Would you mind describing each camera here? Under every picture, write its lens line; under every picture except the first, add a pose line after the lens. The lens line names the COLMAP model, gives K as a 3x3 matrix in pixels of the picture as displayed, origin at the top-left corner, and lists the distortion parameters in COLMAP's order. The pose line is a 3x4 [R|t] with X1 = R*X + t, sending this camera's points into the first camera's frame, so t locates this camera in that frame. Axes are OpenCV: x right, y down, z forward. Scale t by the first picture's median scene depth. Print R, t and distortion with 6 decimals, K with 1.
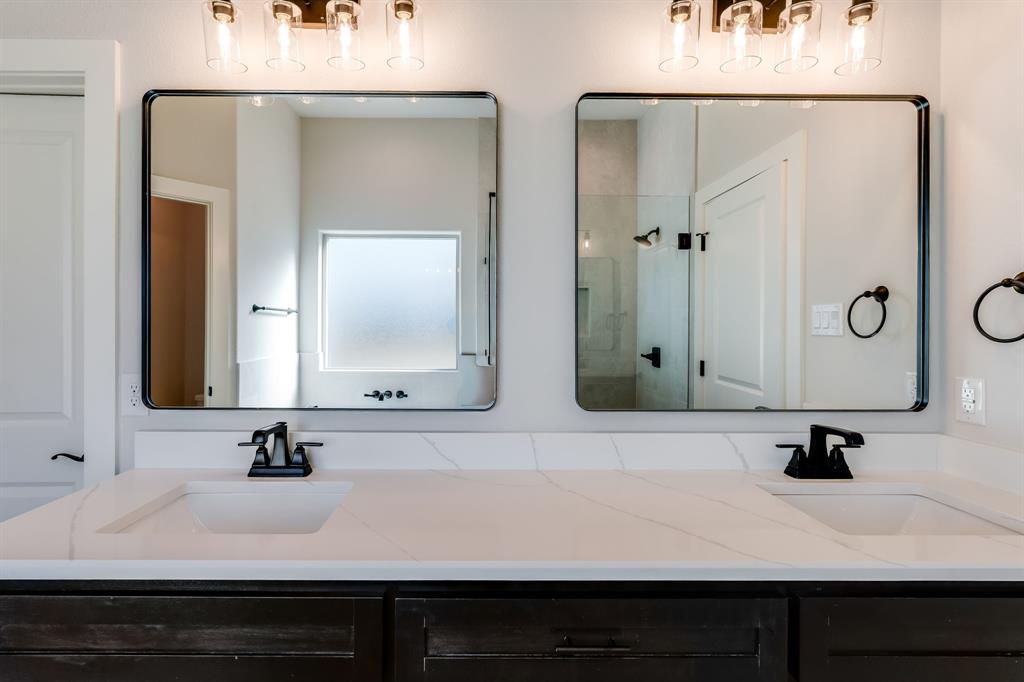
lens RADIAL K [[464.1, 0, 512.0], [0, 464.1, 341.0], [0, 0, 1]] dist [-0.045149, -0.000025]
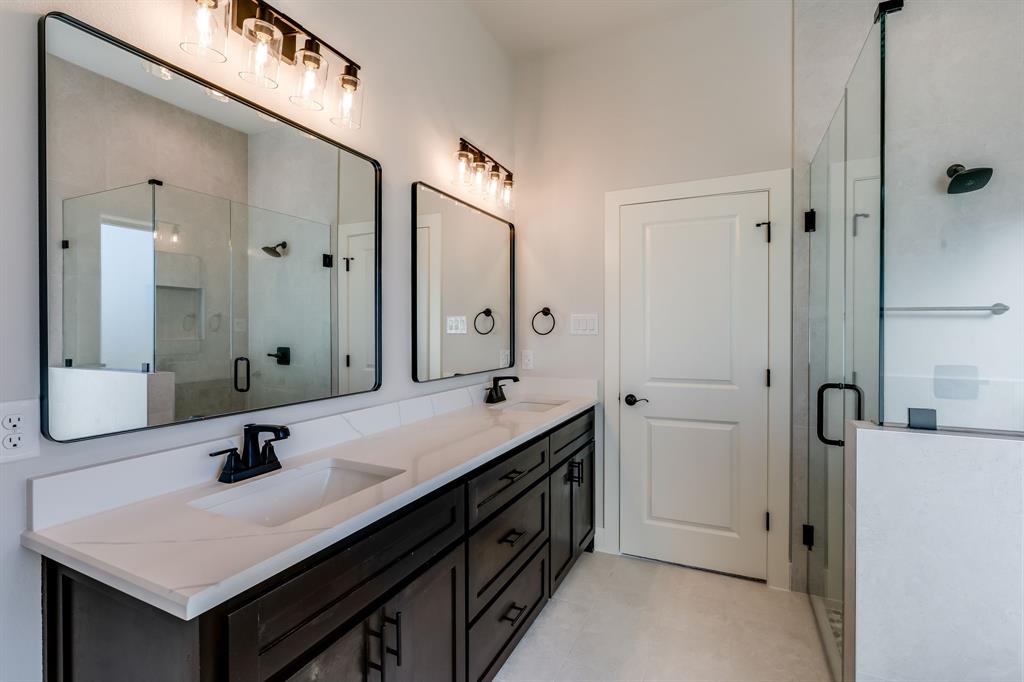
lens RADIAL K [[471.2, 0, 511.9], [0, 471.2, 333.4], [0, 0, 1]] dist [0.001903, 0.000196]
pose [[0.442613, -0.011910, 0.896634, -0.466450], [0.030039, 0.999548, -0.001551, -0.001736], [-0.896209, 0.027620, 0.442771, -0.010570]]
